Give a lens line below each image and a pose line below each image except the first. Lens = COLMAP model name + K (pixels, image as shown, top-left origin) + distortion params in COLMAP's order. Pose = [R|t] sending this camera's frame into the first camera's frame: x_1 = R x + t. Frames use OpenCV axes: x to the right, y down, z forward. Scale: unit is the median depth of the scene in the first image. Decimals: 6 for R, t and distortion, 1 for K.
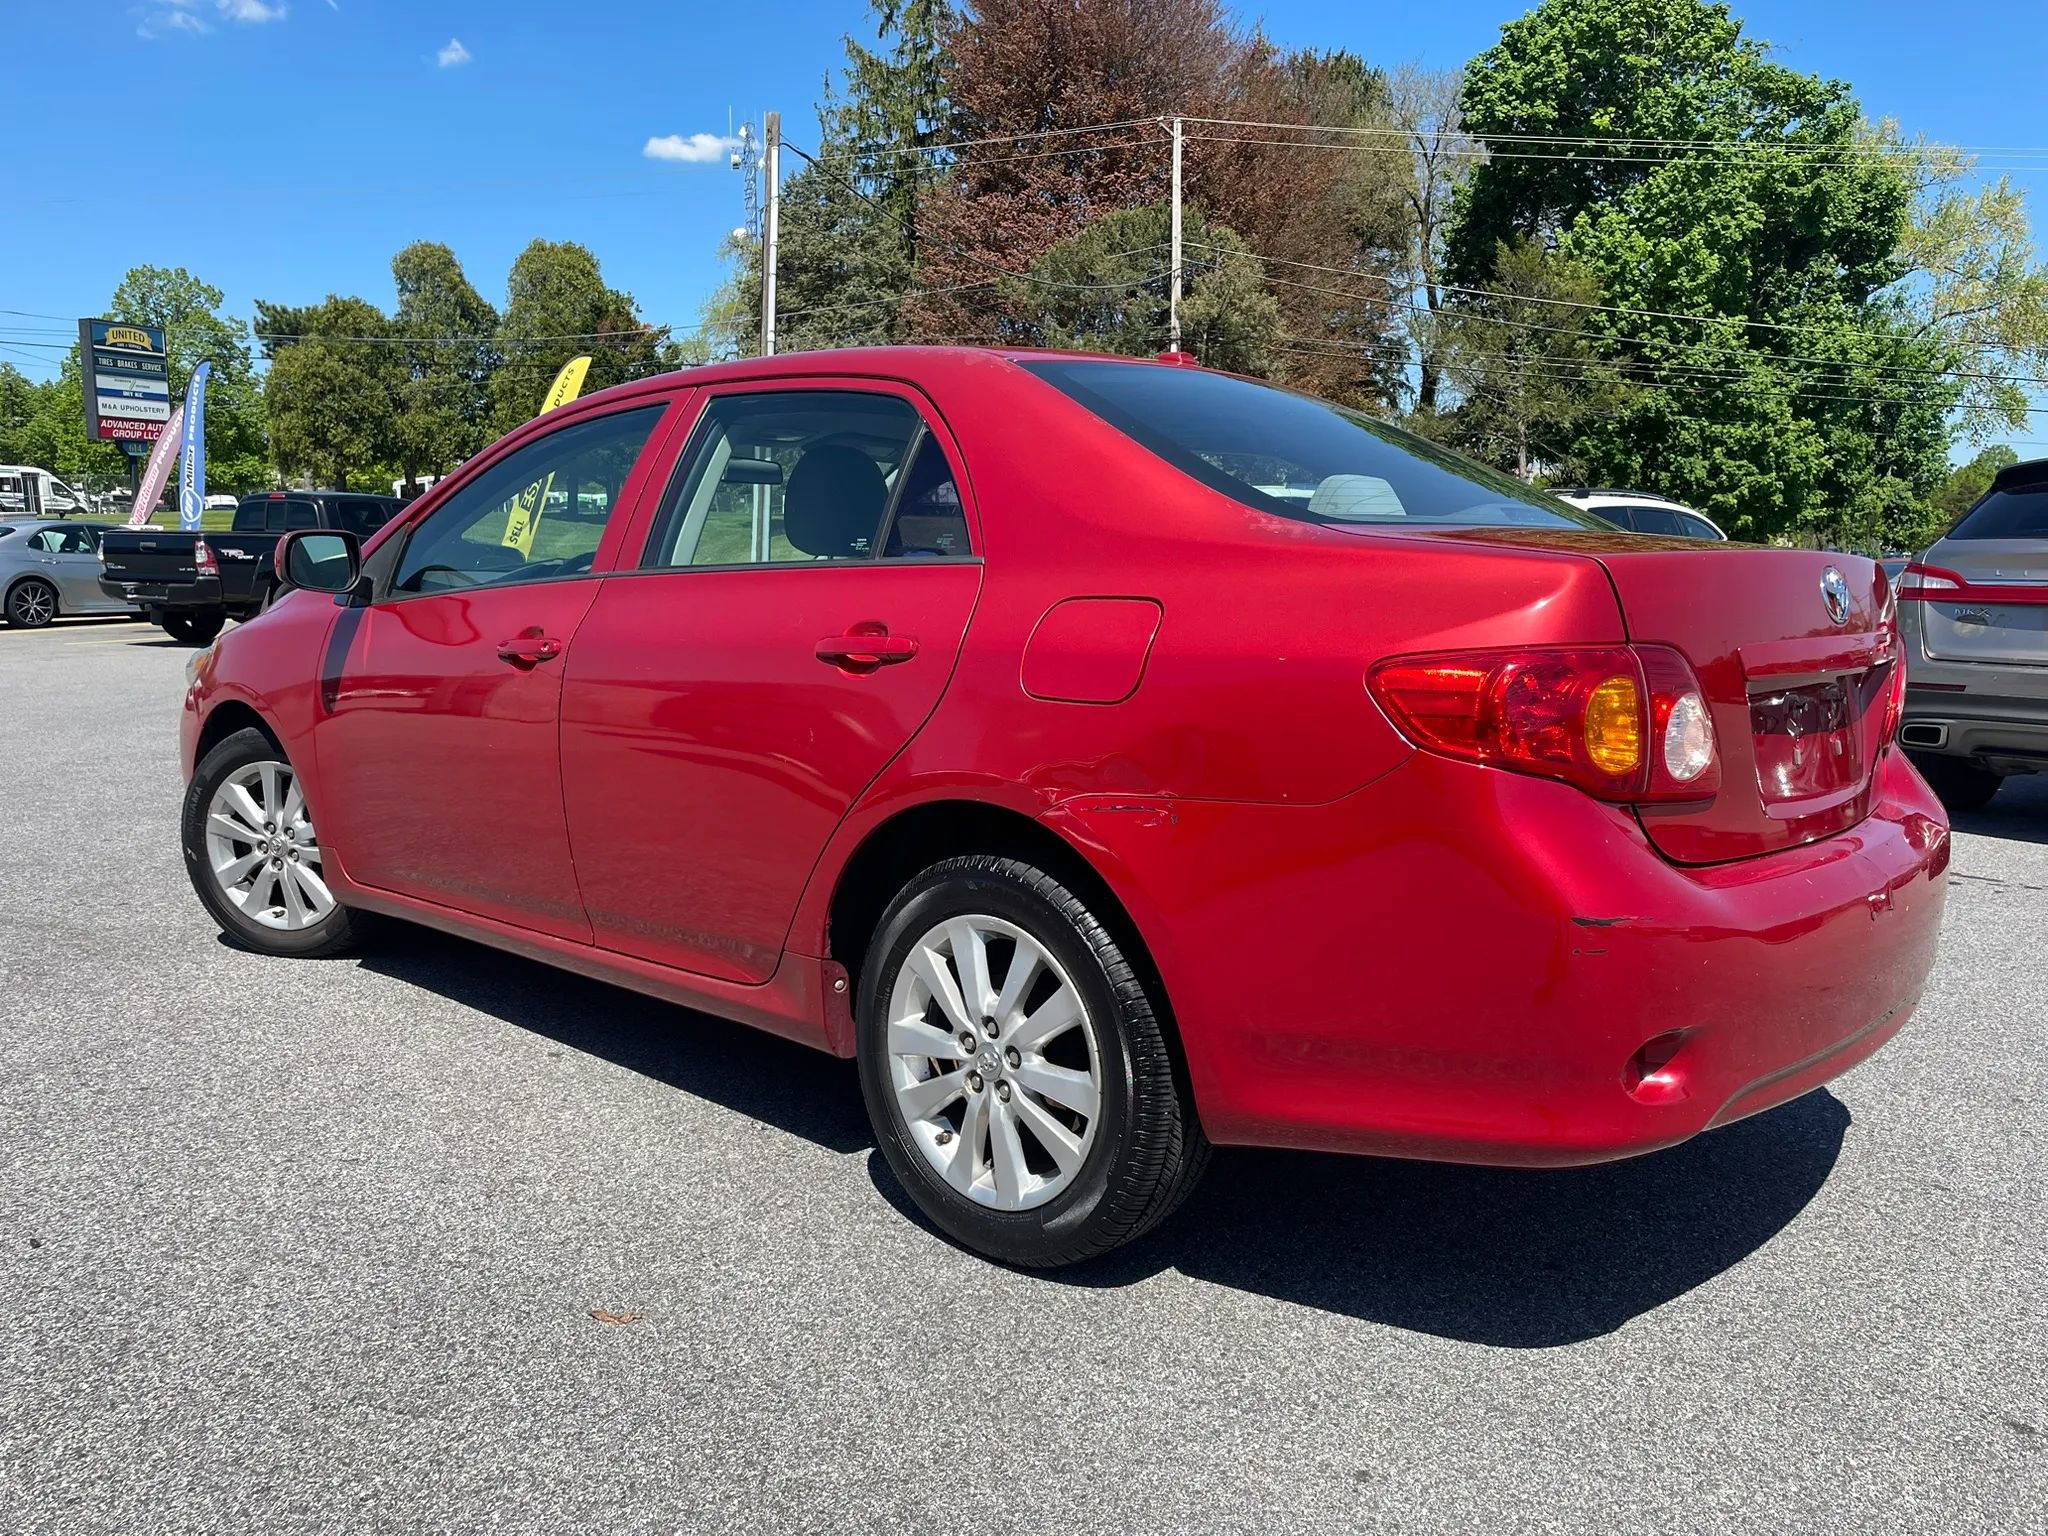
lens RADIAL K [[1544.5, 0, 1033.3], [0, 1544.5, 777.0], [0, 0, 1]] dist [0.081365, -0.107261]
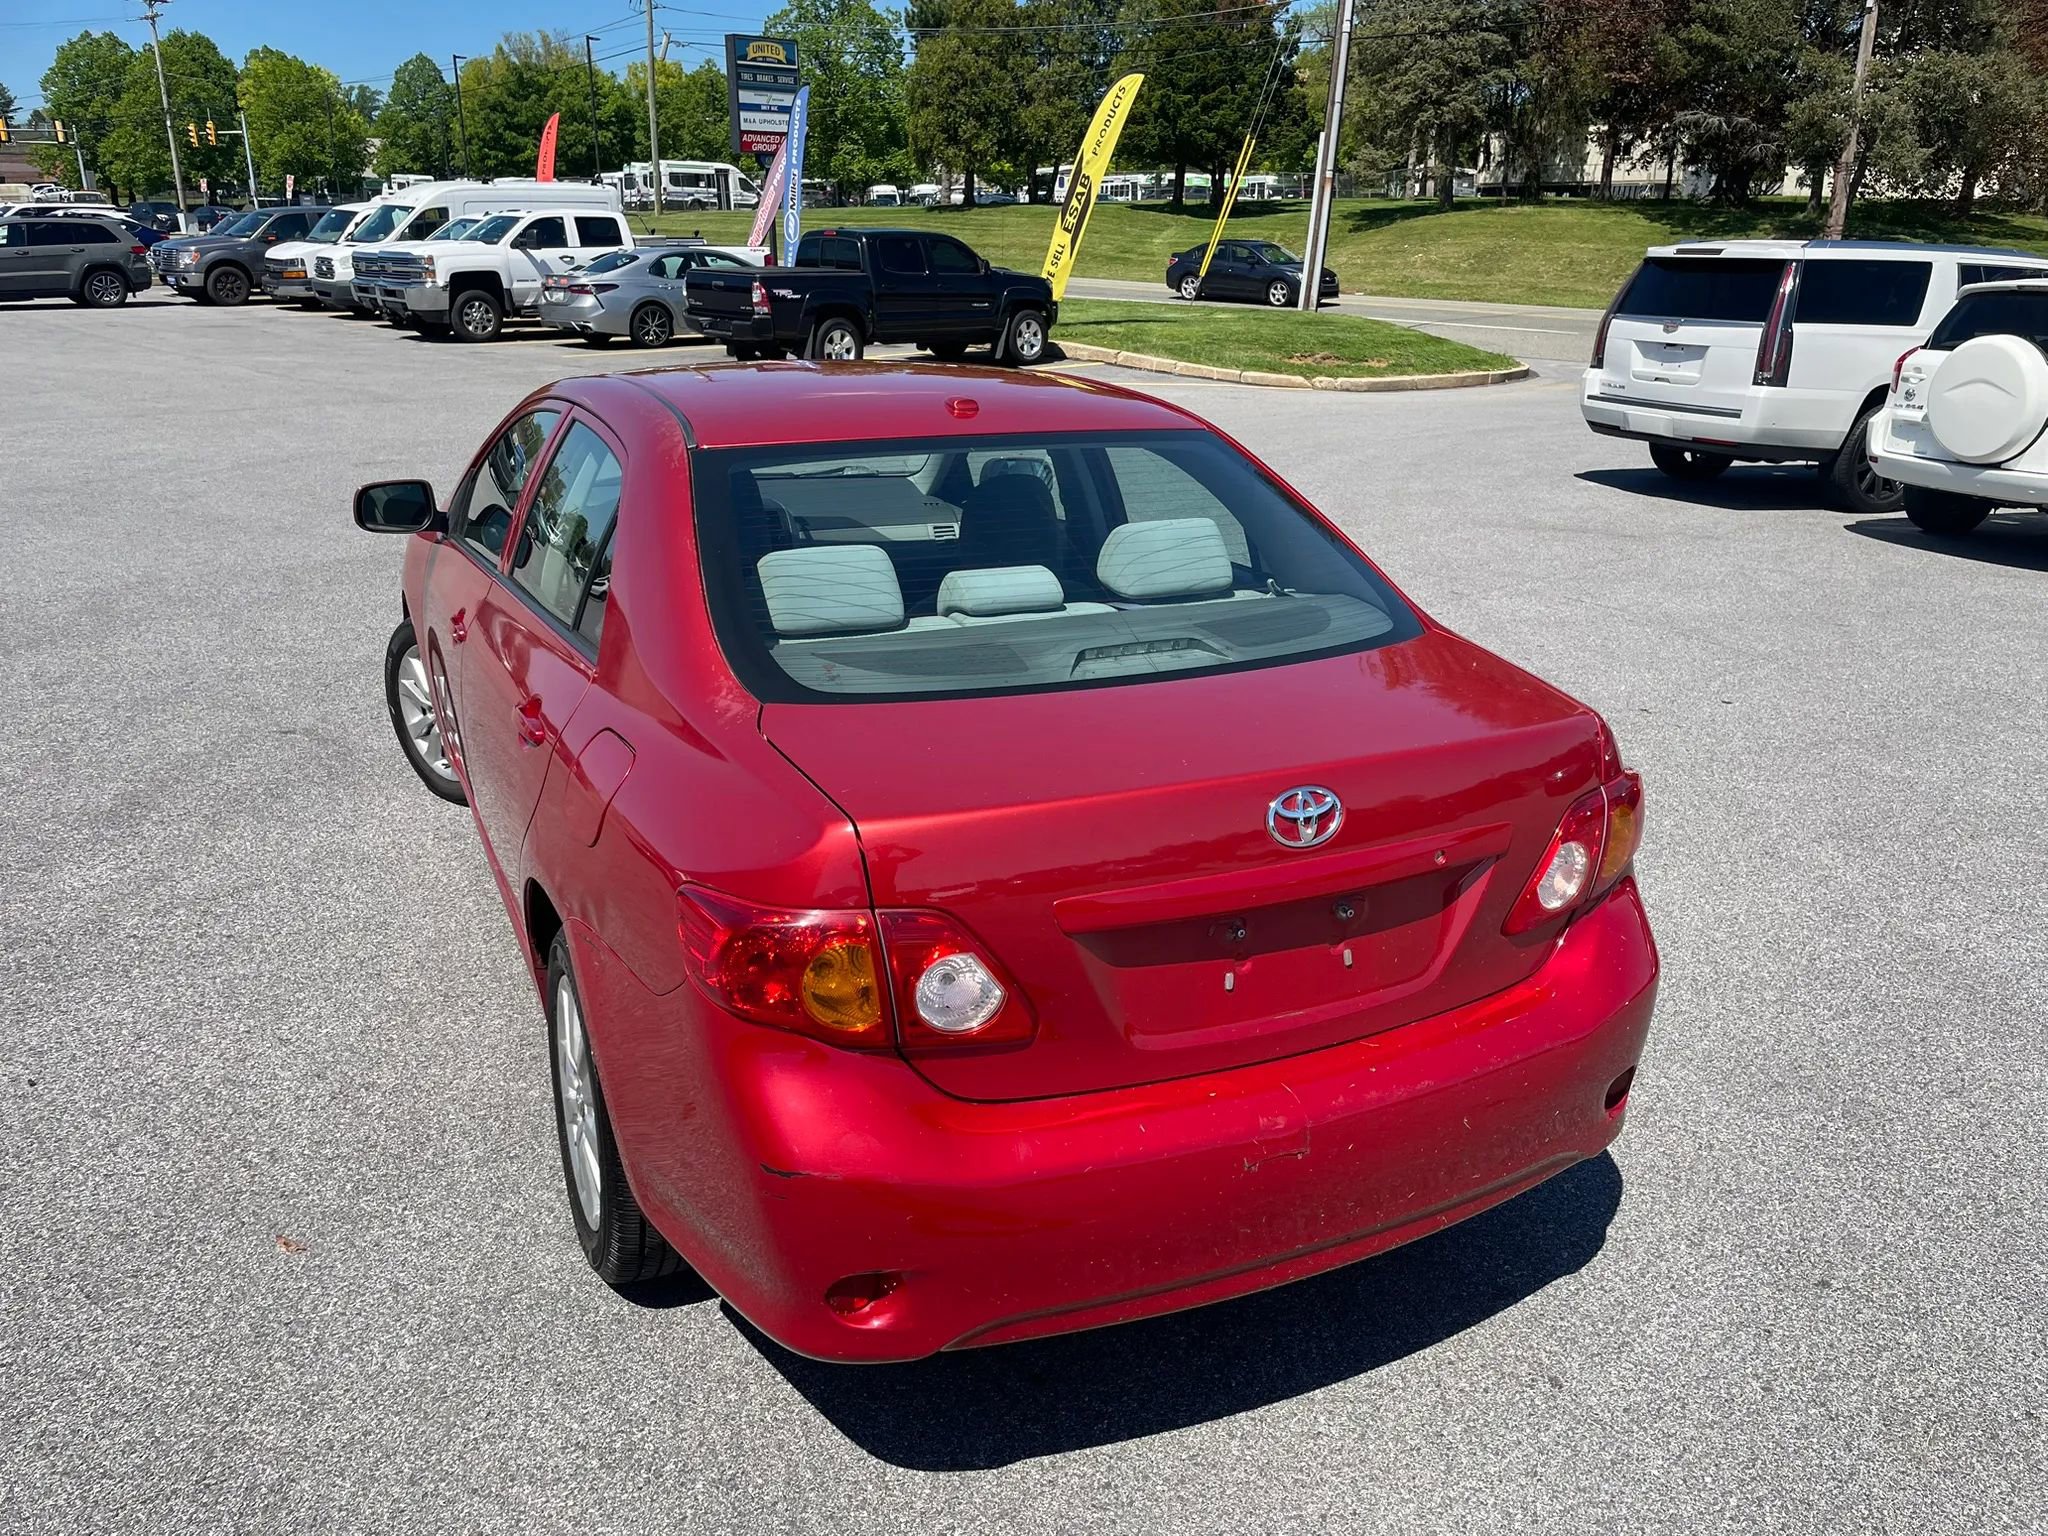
lens RADIAL K [[1544.5, 0, 1047.6], [0, 1544.5, 777.3], [0, 0, 1]] dist [0.081365, -0.107261]
pose [[0.926320, 0.127048, -0.354670, 0.383460], [-0.056667, 0.977698, 0.202226, -0.174811], [0.372452, -0.167228, 0.912860, 0.058869]]
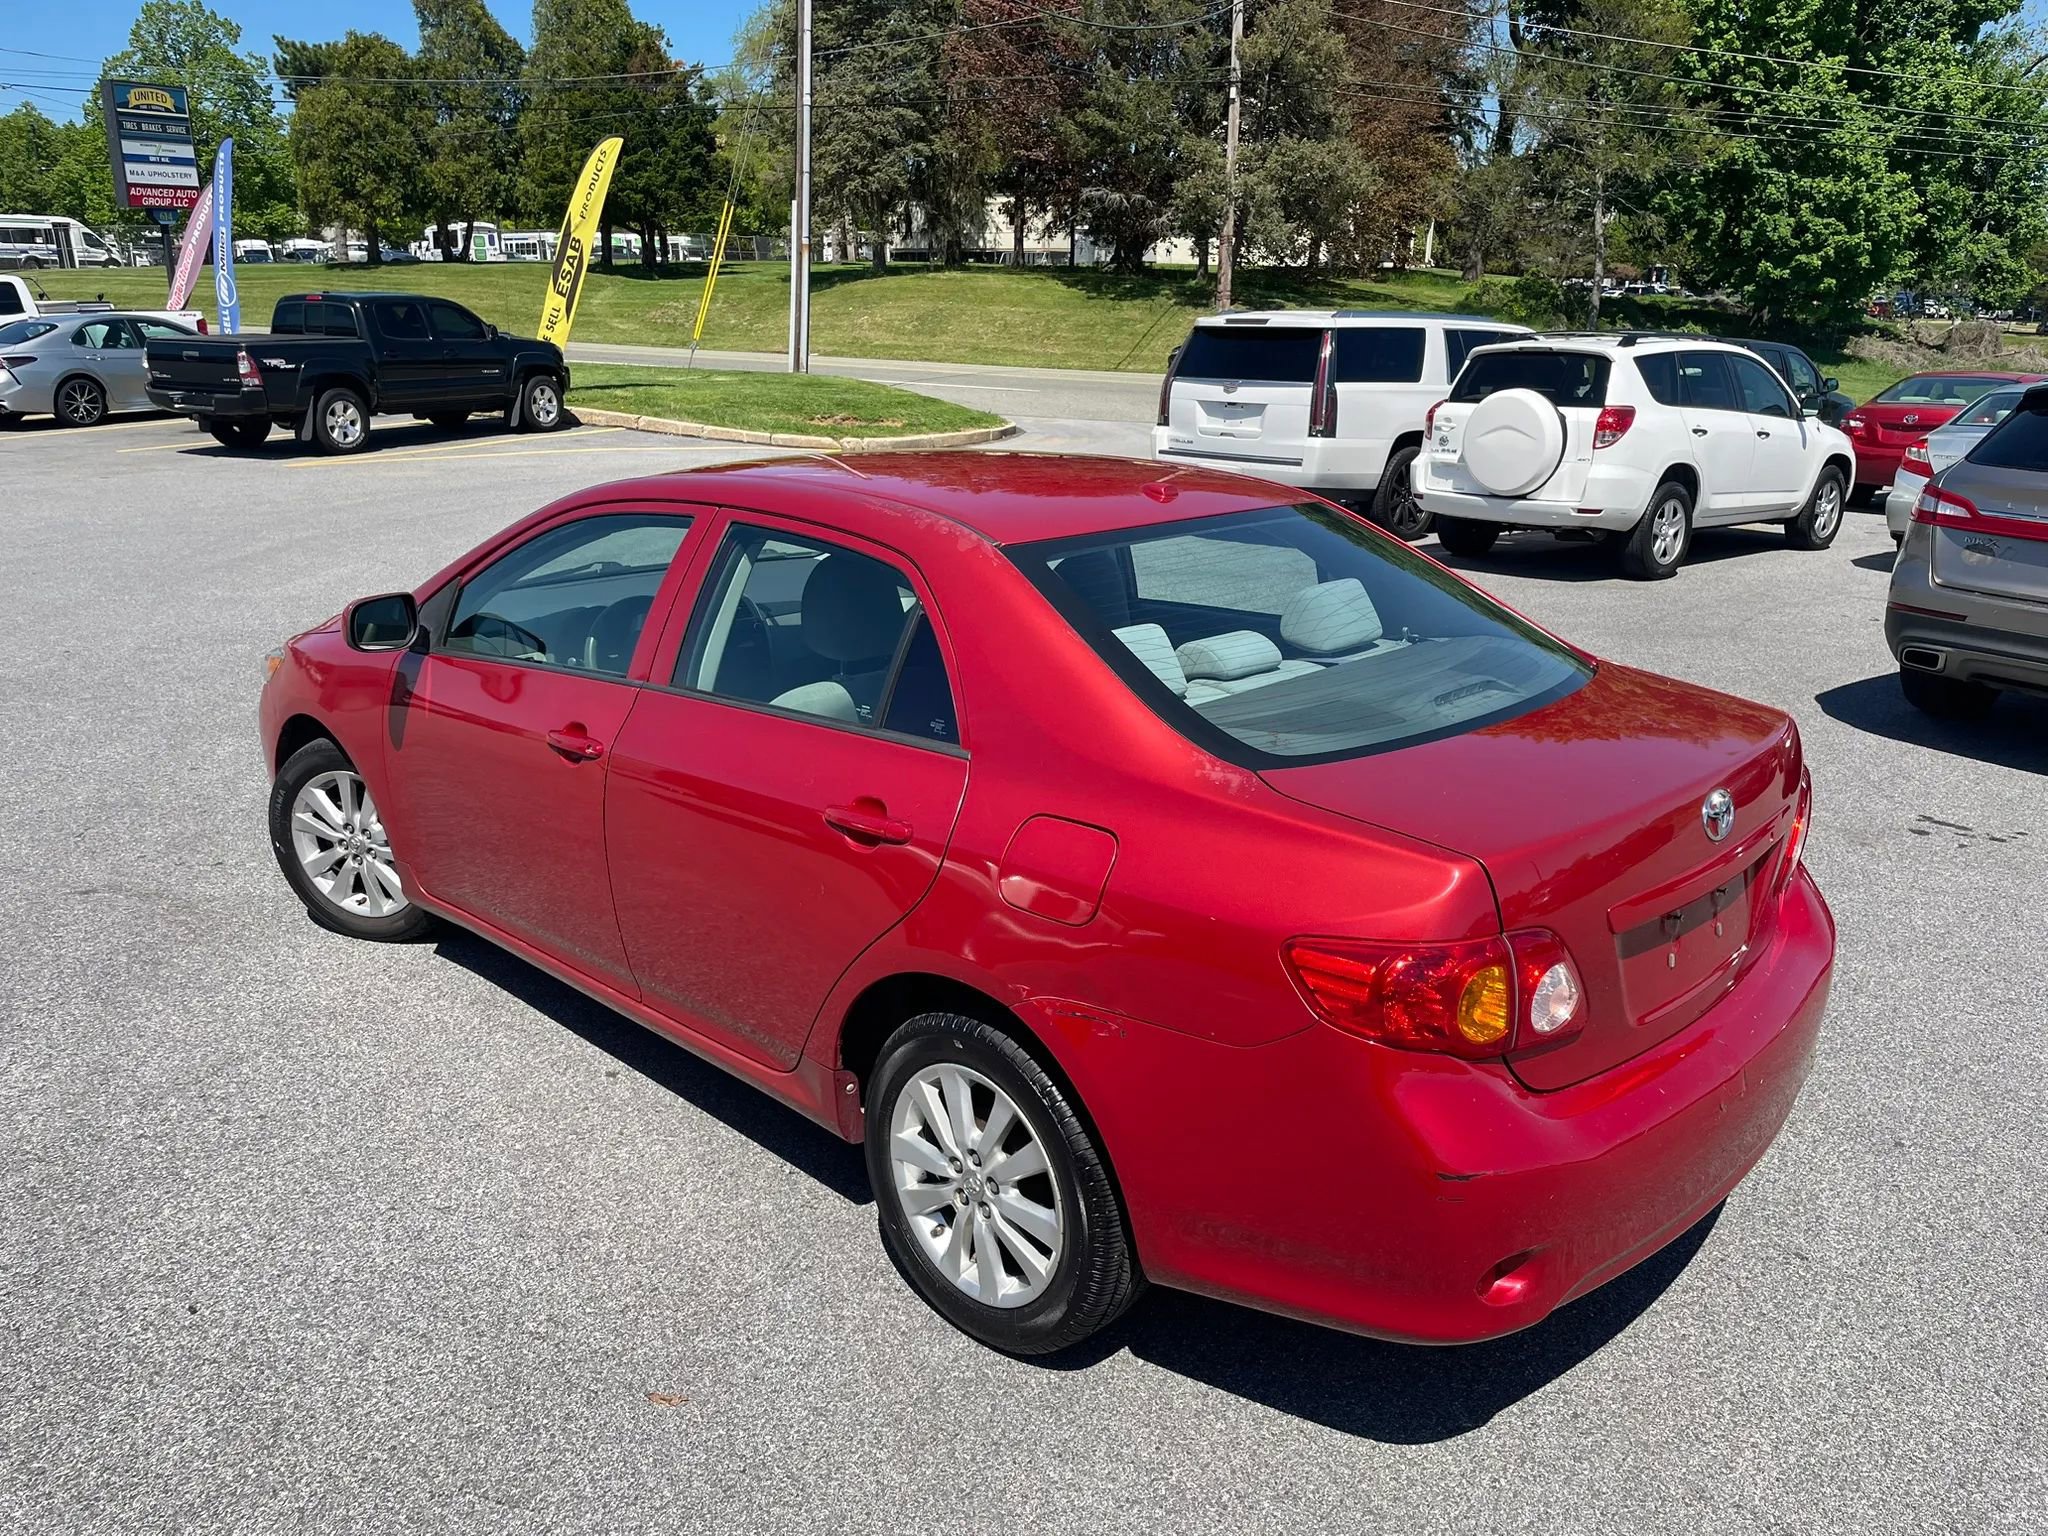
lens RADIAL K [[1544.5, 0, 1037.9], [0, 1544.5, 778.7], [0, 0, 1]] dist [0.081365, -0.107261]
pose [[0.999566, 0.010058, -0.027673, 0.028500], [-0.005538, 0.987292, 0.158819, -0.176120], [0.028919, -0.158597, 0.986920, -0.068639]]
